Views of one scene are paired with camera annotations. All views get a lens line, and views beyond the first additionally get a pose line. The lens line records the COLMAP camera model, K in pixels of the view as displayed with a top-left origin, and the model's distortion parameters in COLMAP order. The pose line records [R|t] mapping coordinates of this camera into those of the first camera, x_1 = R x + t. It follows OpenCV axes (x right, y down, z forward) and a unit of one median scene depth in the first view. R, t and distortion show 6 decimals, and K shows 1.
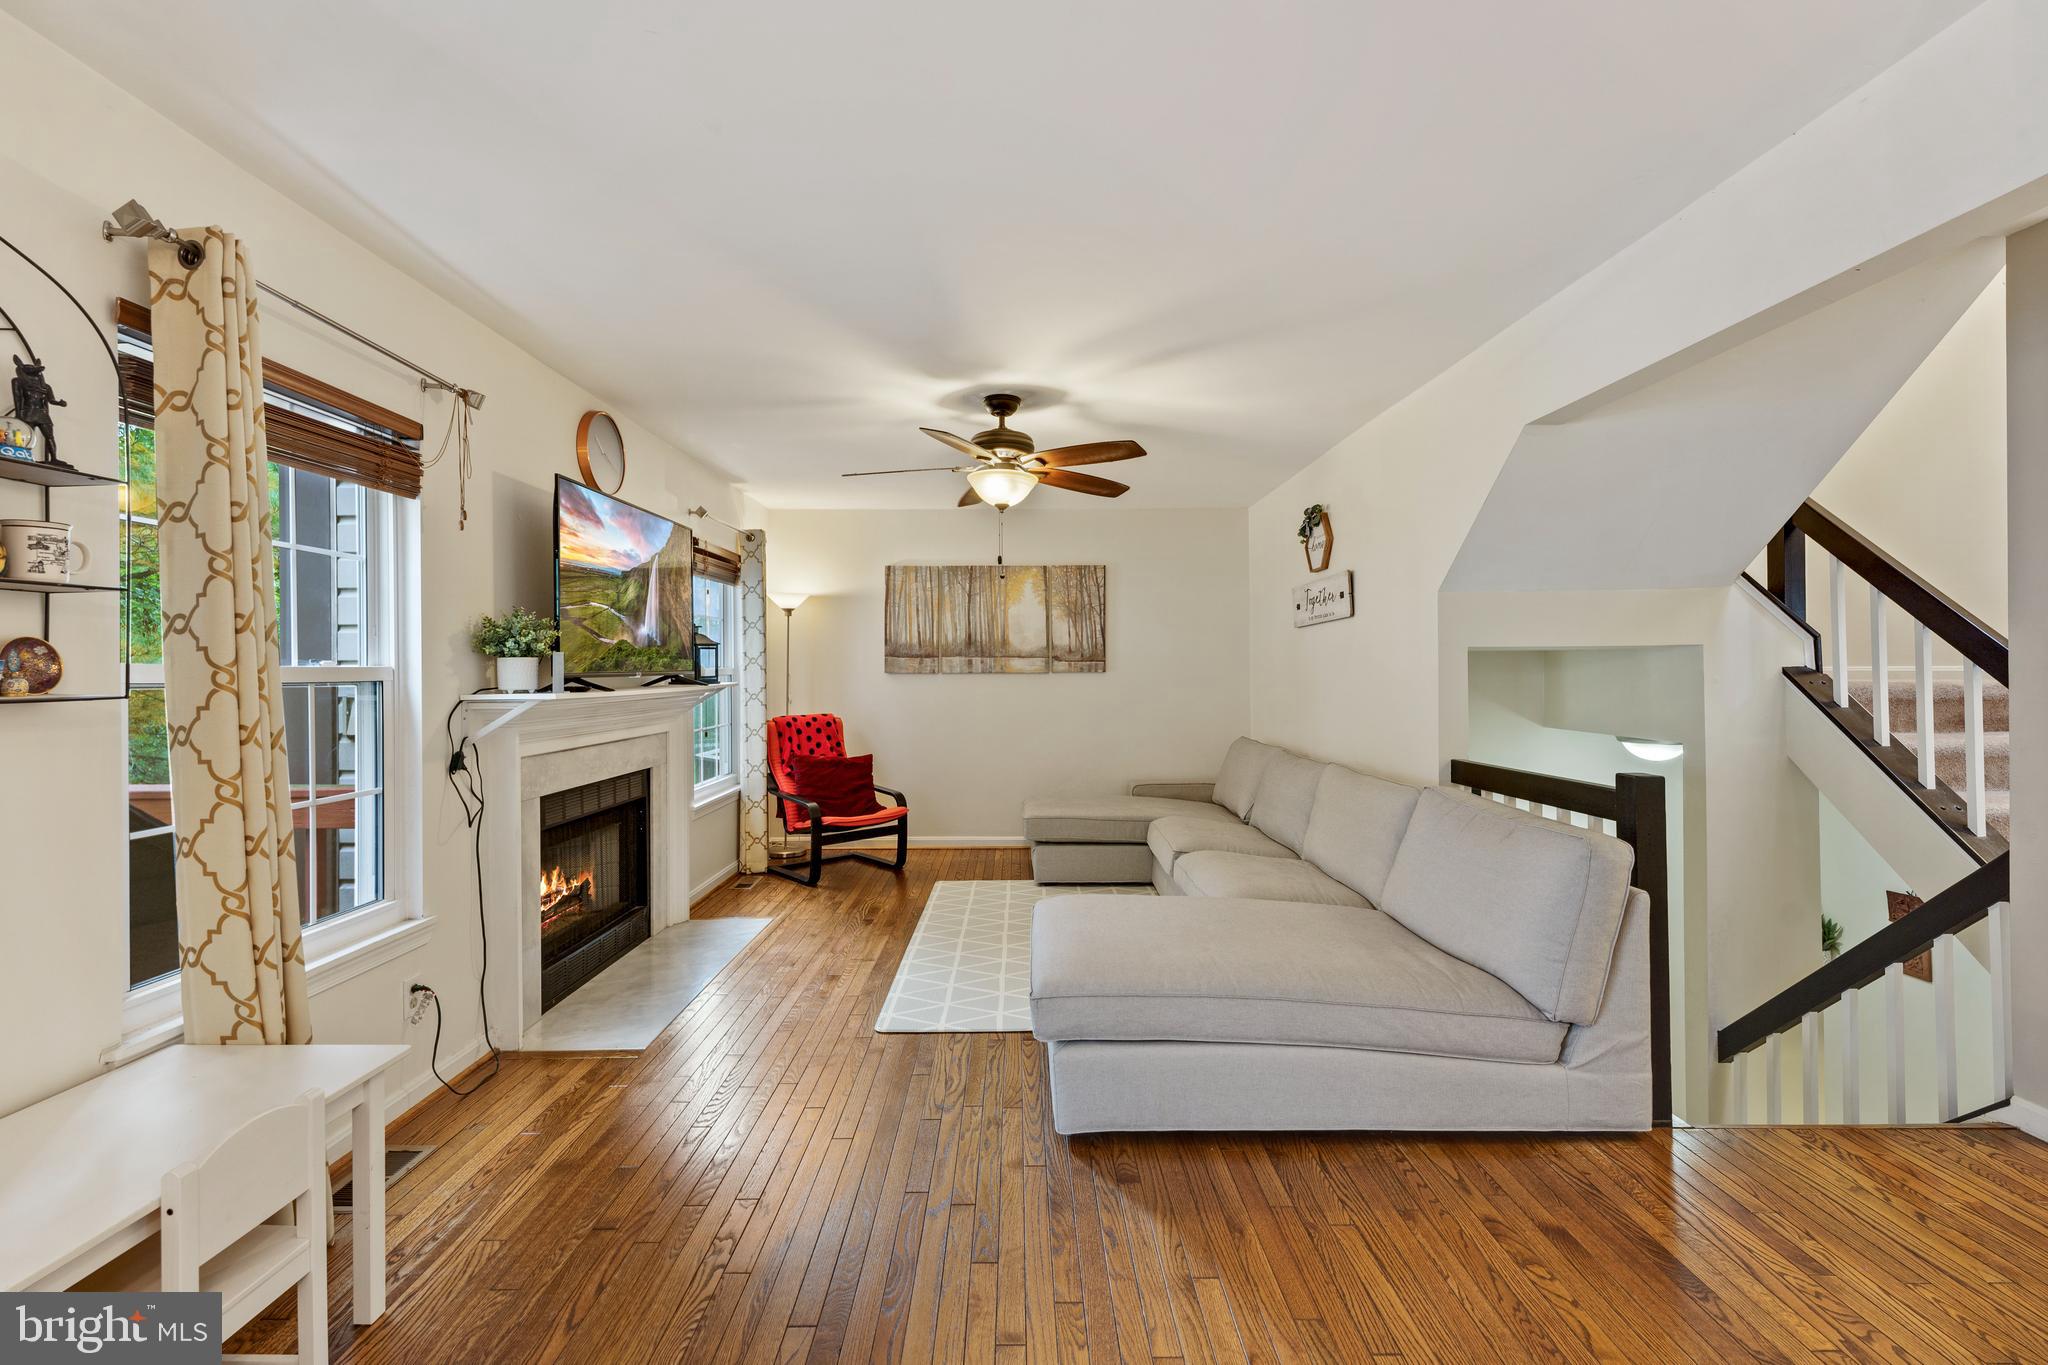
lens RADIAL K [[881.7, 0, 1022.3], [0, 881.7, 680.7], [0, 0, 1]] dist [-0.025323, -0.000005]
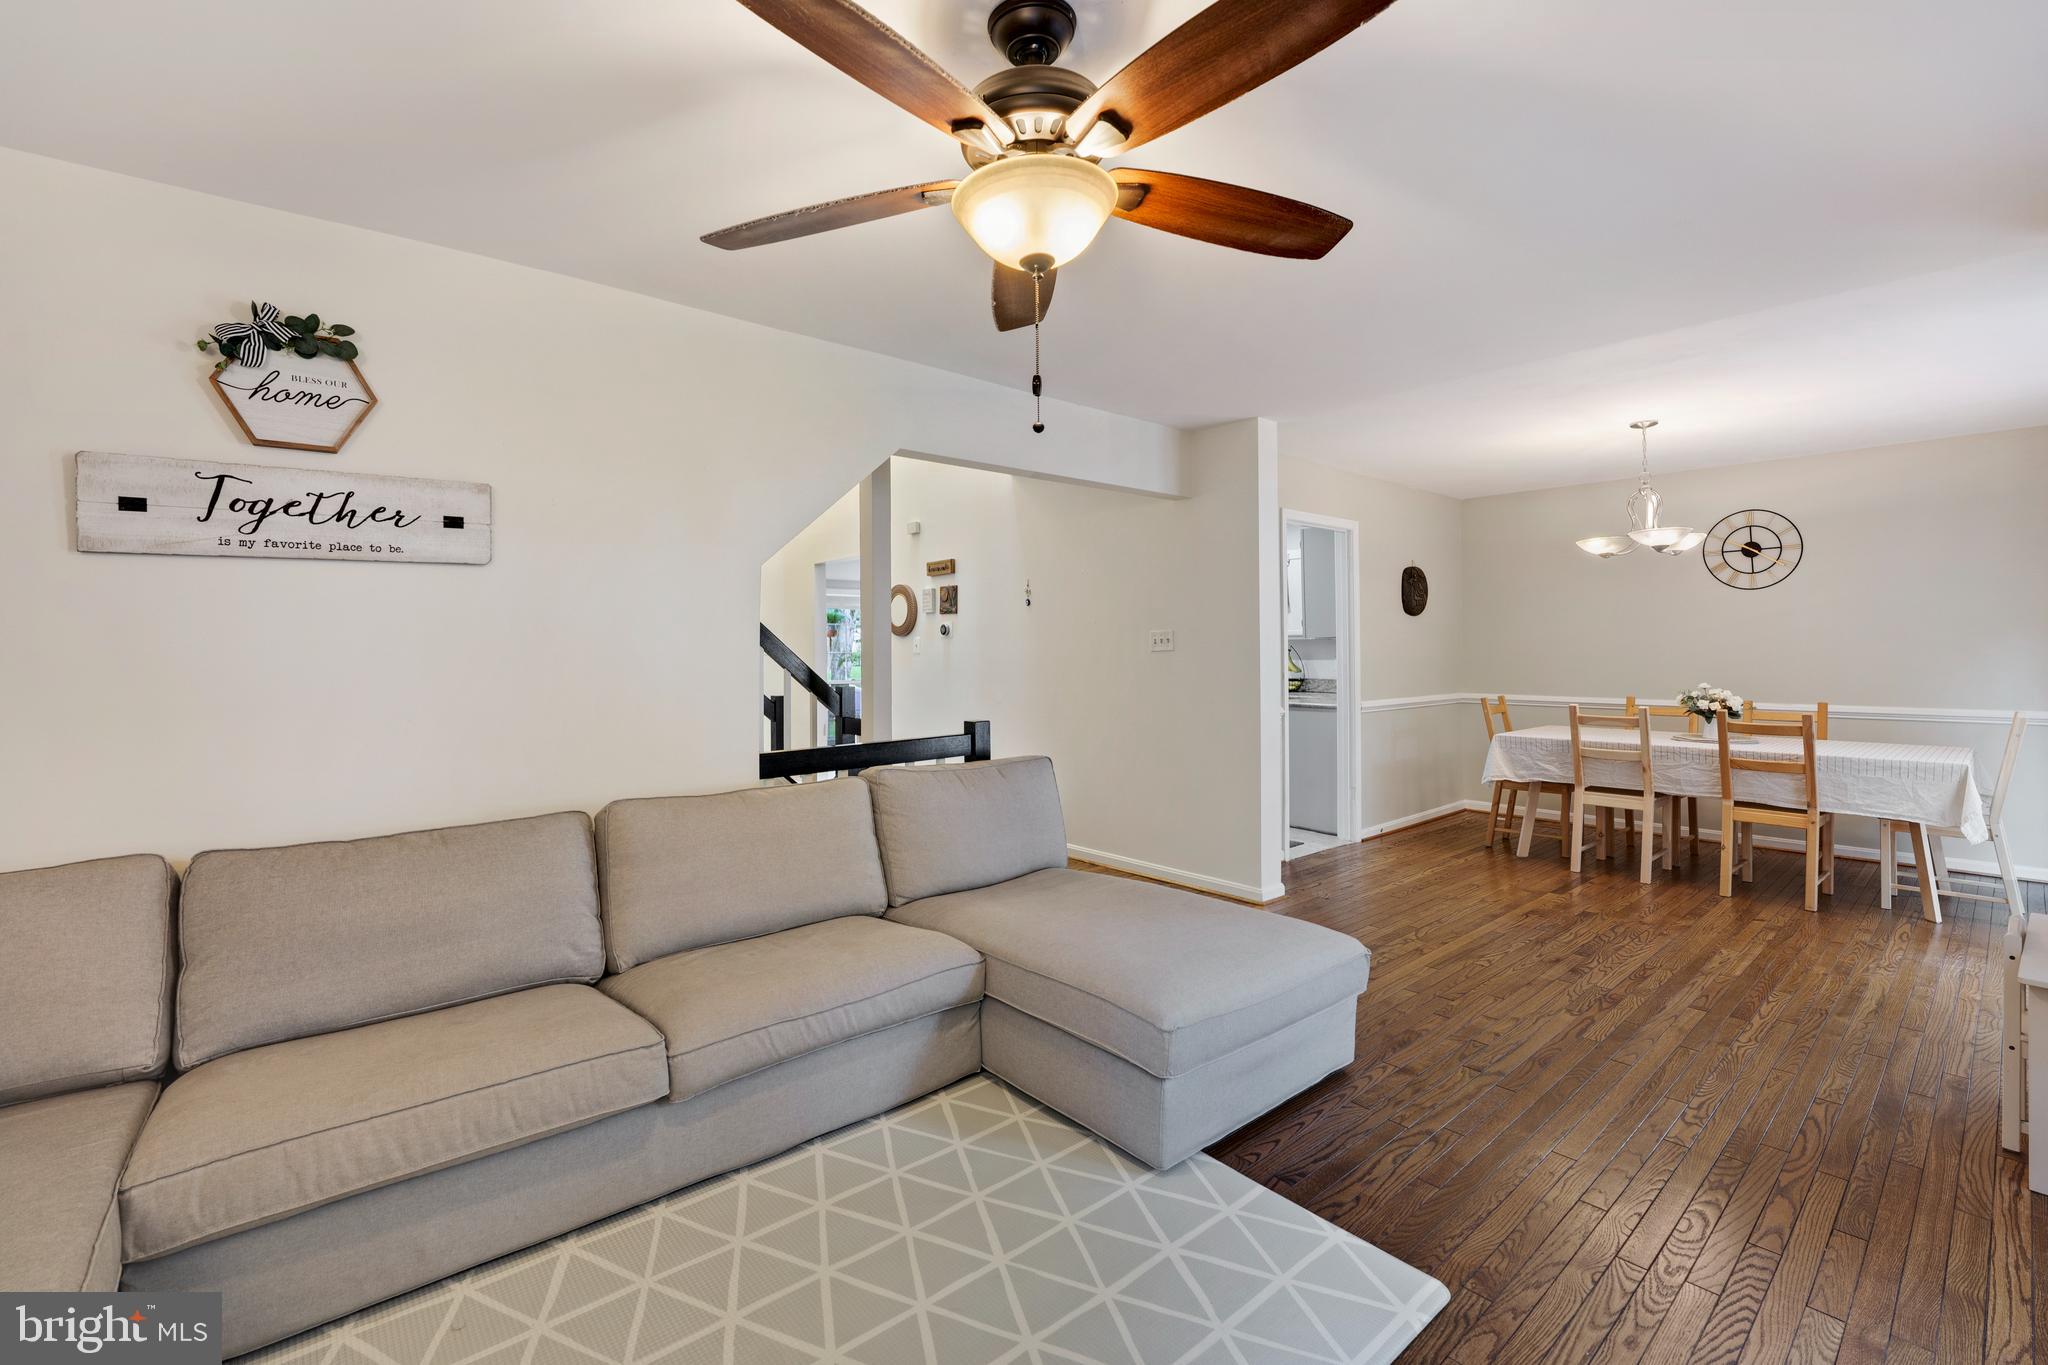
lens RADIAL K [[875.0, 0, 1012.1], [0, 875.0, 643.5], [0, 0, 1]] dist [-0.024261, 0.000157]
pose [[-0.638853, 0.012146, 0.769233, -0.412626], [0.012931, 0.999904, -0.005048, -0.018049], [-0.769220, 0.006722, -0.638949, 1.553662]]
